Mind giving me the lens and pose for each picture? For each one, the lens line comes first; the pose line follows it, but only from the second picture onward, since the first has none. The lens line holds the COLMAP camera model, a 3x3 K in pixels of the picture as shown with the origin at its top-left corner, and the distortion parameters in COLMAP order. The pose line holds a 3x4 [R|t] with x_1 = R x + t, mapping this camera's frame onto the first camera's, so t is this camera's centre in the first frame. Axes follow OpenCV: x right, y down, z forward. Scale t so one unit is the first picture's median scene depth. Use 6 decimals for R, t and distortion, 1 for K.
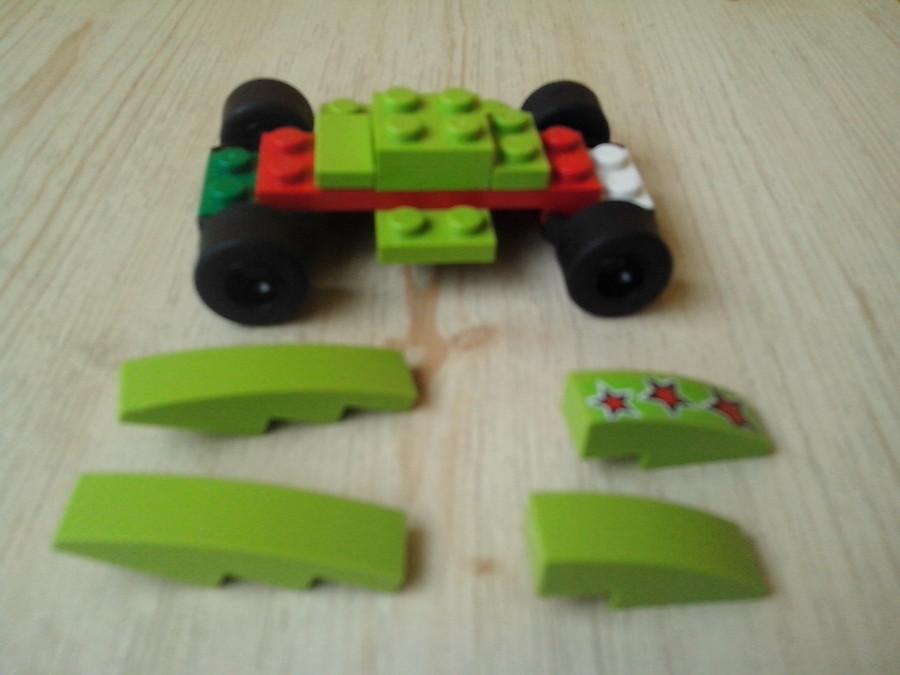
lens RADIAL K [[867.2, 0, 450.1], [0, 867.2, 335.4], [0, 0, 1]] dist [0.053750, -0.112718]
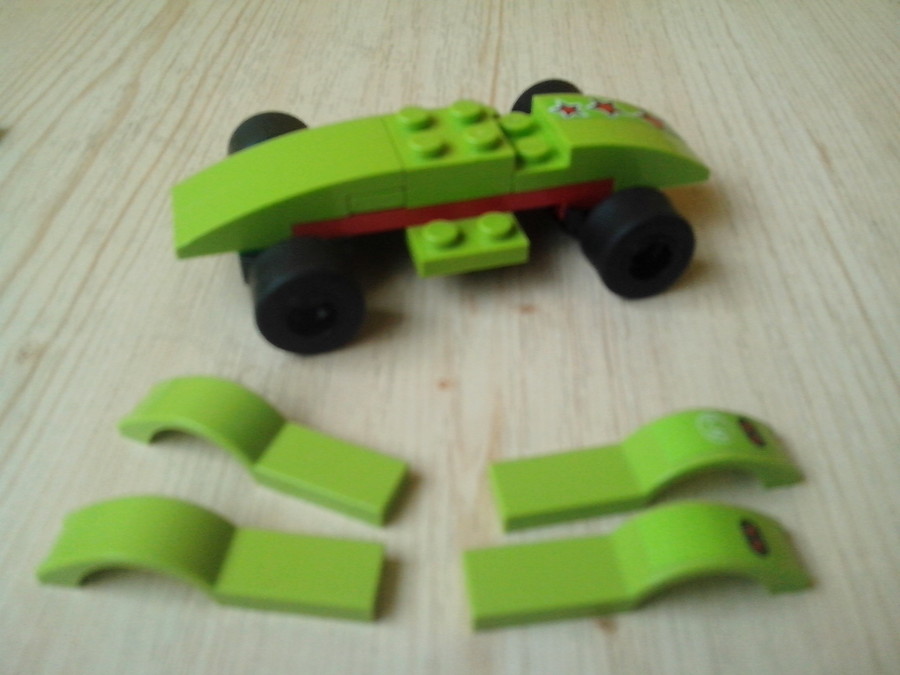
lens RADIAL K [[867.2, 0, 450.1], [0, 867.2, 335.4], [0, 0, 1]] dist [0.053750, -0.112718]
pose [[0.998763, -0.020244, -0.045420, -0.012790], [0.020183, 0.999795, -0.001798, 0.183735], [0.045447, 0.000879, 0.998966, -0.243864]]
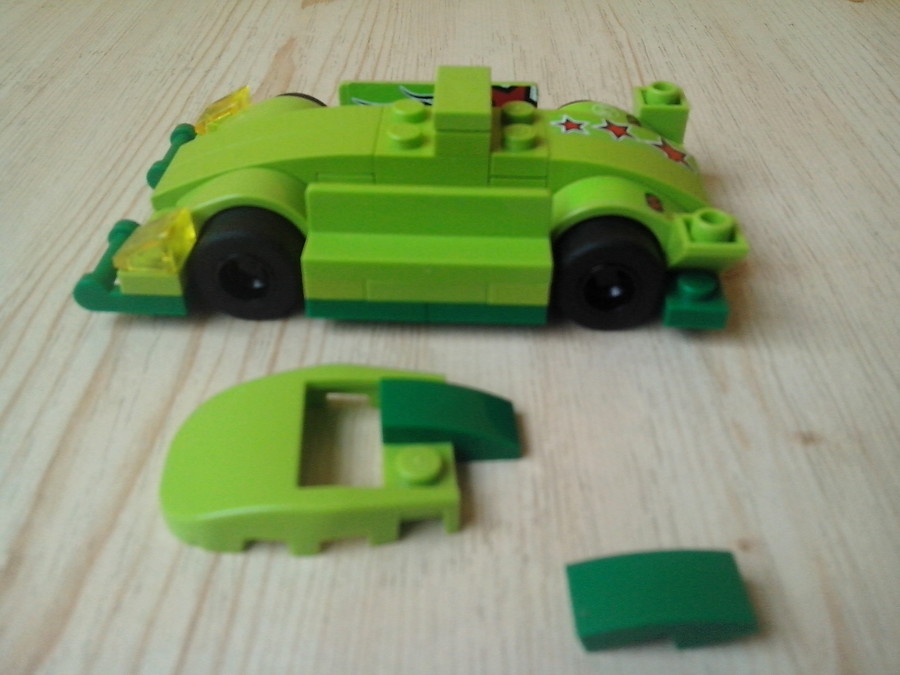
lens RADIAL K [[867.2, 0, 450.1], [0, 867.2, 335.4], [0, 0, 1]] dist [0.053750, -0.112718]
pose [[0.999232, -0.030754, -0.024294, -0.239143], [0.029346, 0.997980, -0.056347, 0.107549], [0.025977, 0.055591, 0.998116, -0.104411]]
